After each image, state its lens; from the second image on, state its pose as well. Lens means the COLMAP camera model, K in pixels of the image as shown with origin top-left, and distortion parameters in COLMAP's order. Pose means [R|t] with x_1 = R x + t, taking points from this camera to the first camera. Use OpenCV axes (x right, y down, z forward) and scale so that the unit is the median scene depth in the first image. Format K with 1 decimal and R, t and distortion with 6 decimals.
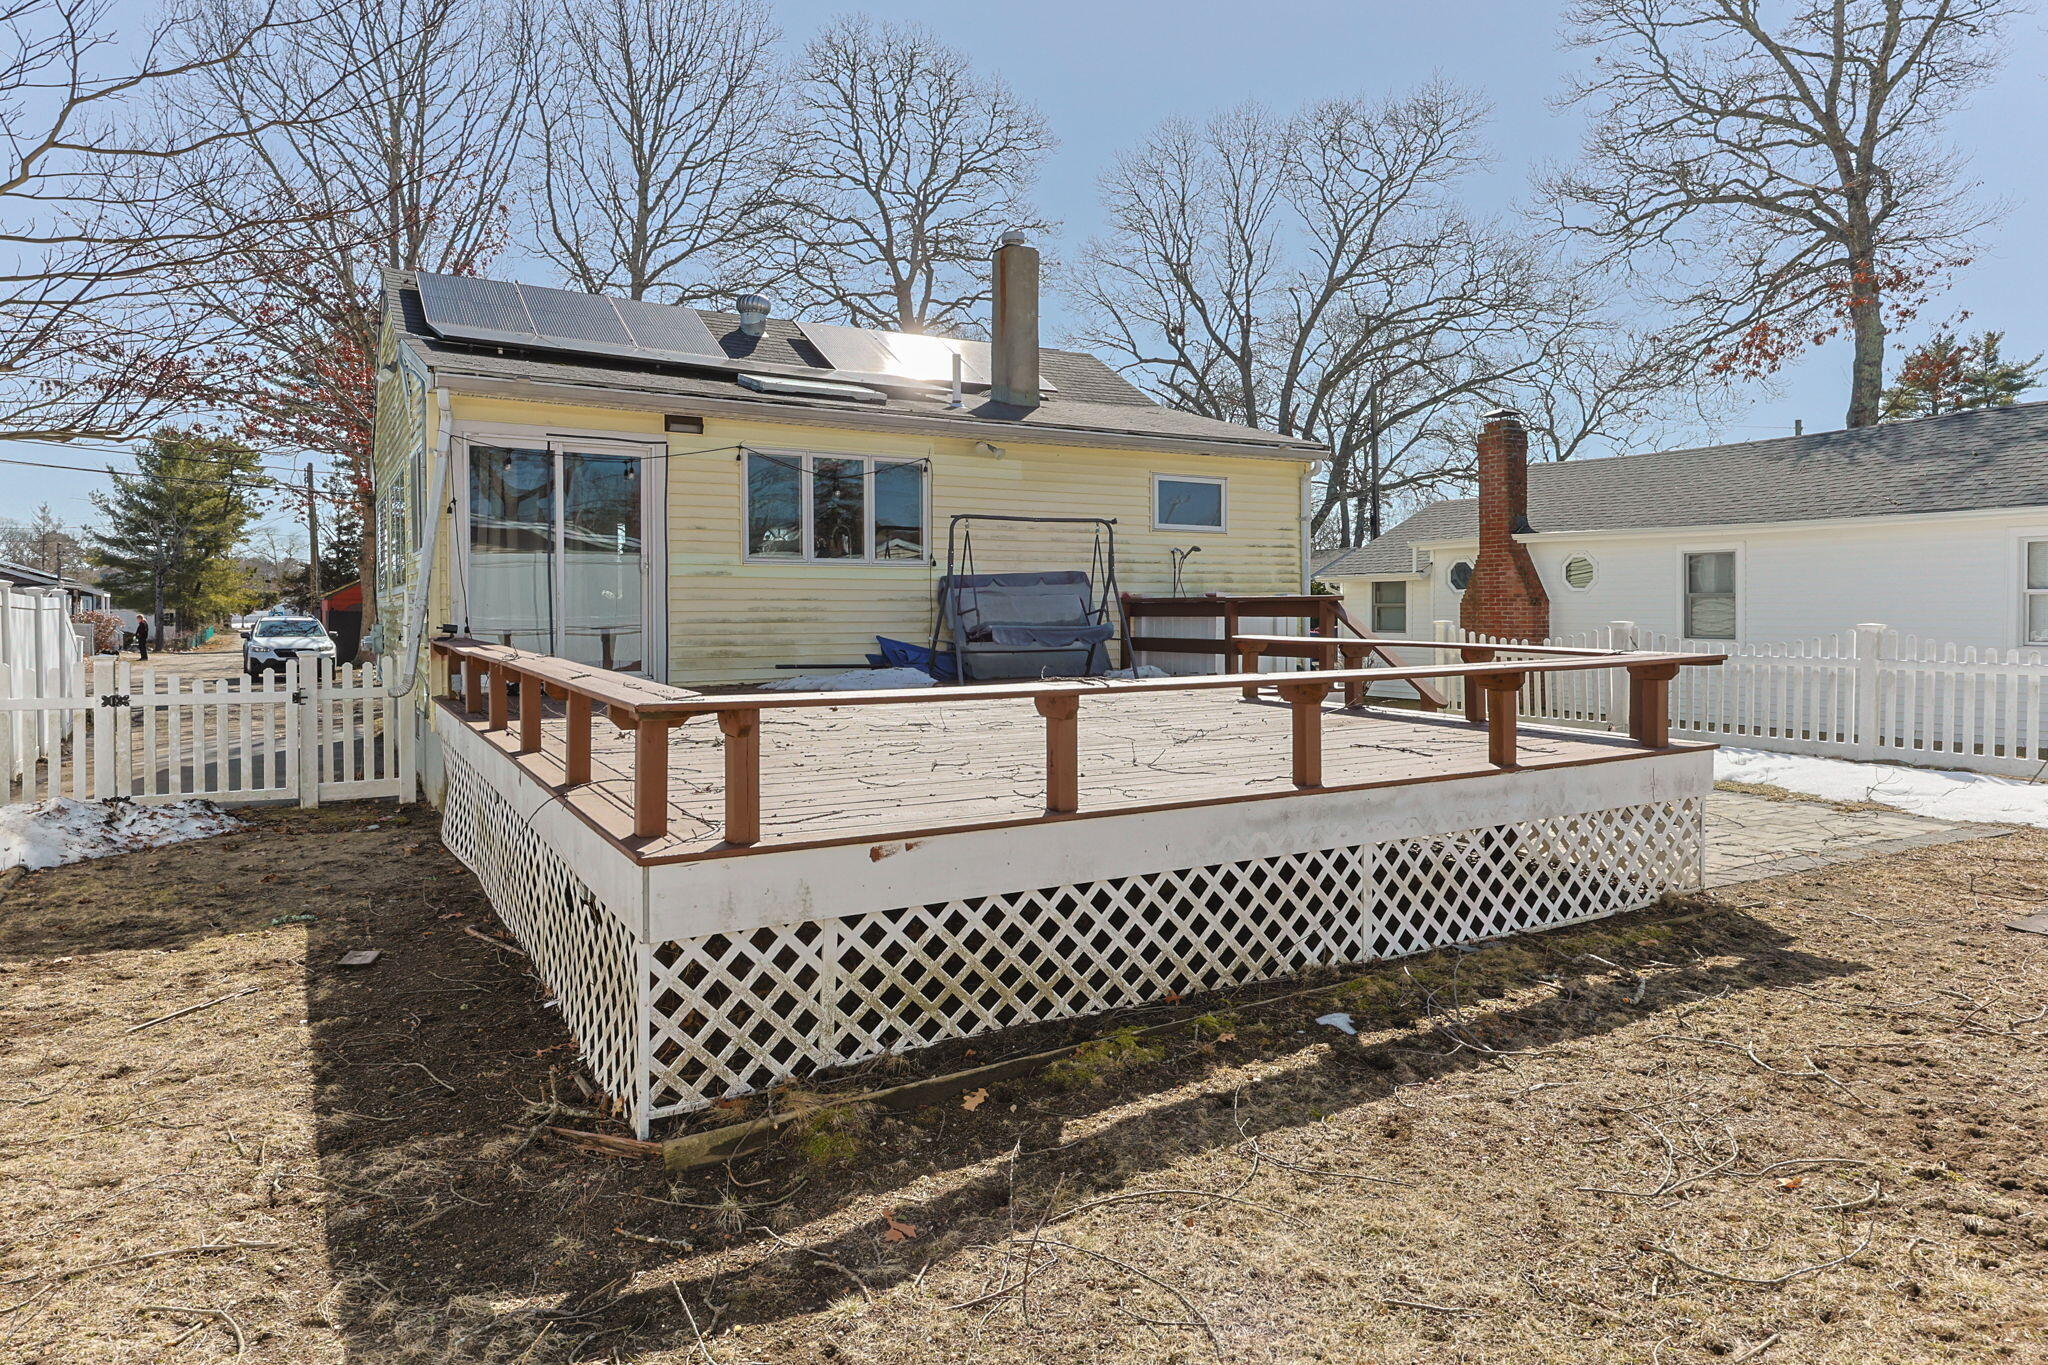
lens RADIAL K [[1272.3, 0, 1092.5], [0, 1272.3, 585.4], [0, 0, 1]] dist [0.020283, -0.000213]
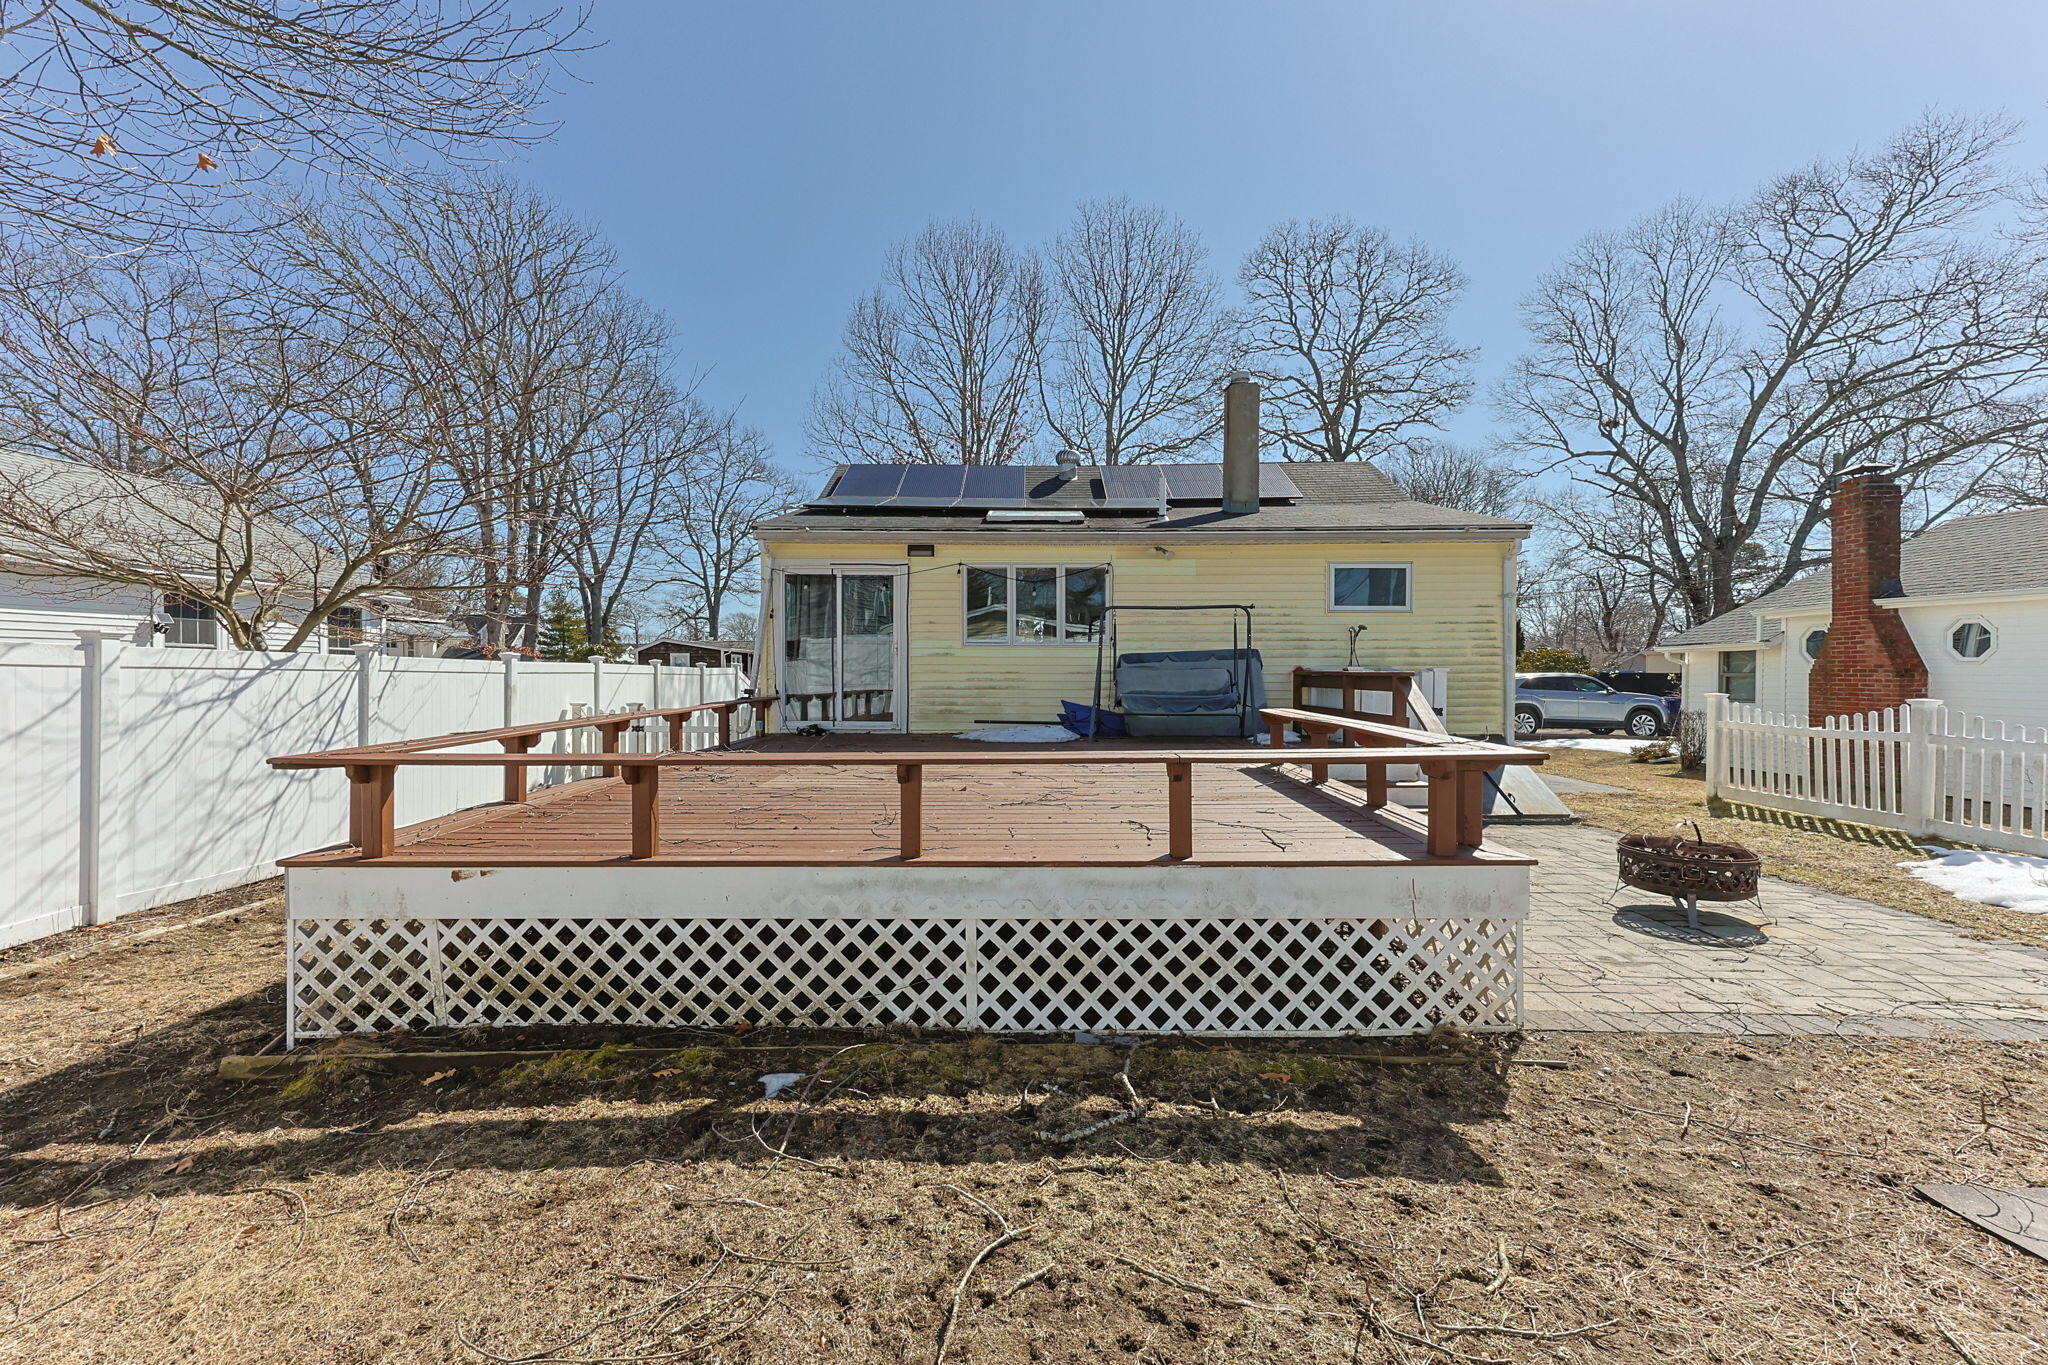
lens RADIAL K [[914.4, 0, 1024.3], [0, 914.4, 653.5], [0, 0, 1]] dist [0.018973, 0.000462]
pose [[0.839252, -0.006157, -0.543708, 0.666497], [0.006570, 0.999978, -0.001183, -0.015961], [0.543703, -0.002579, 0.839274, 0.387050]]
